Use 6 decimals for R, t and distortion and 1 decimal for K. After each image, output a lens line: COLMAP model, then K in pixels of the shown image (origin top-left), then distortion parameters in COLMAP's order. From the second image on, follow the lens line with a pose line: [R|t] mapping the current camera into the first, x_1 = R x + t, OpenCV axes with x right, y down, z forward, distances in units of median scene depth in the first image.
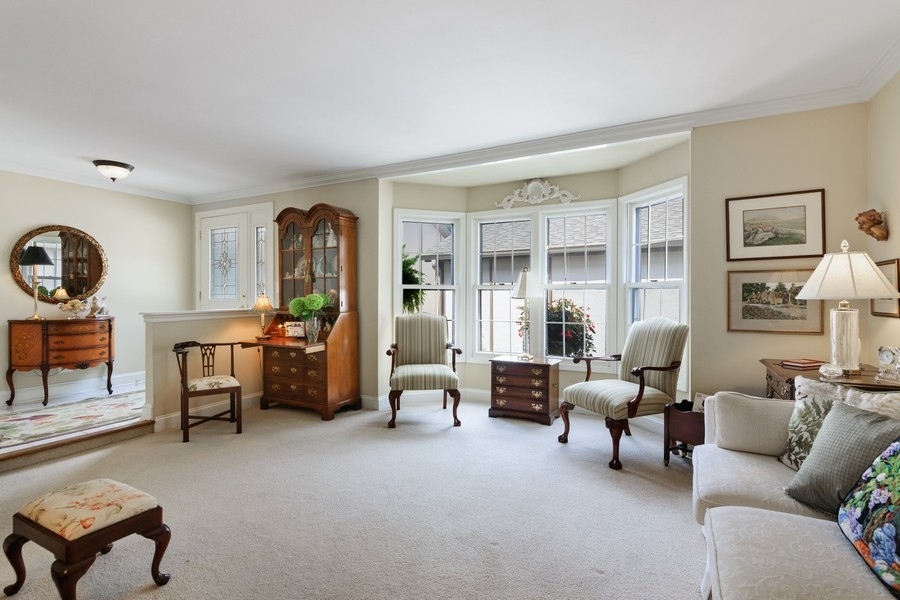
lens RADIAL K [[435.1, 0, 447.1], [0, 435.1, 298.9], [0, 0, 1]] dist [0.002317, 0.001371]
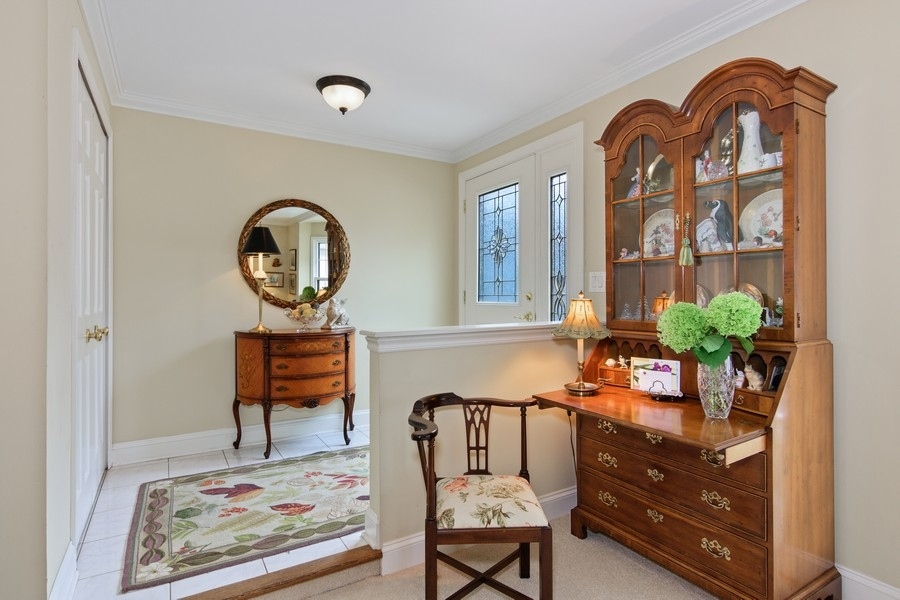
lens RADIAL K [[467.2, 0, 449.5], [0, 467.2, 298.5], [0, 0, 1]] dist [0.000312, 0.000043]
pose [[0.852206, 0.001047, -0.523206, -0.283367], [-0.002918, 0.999992, -0.002751, -0.005083], [0.523199, 0.003871, 0.852202, 0.505674]]
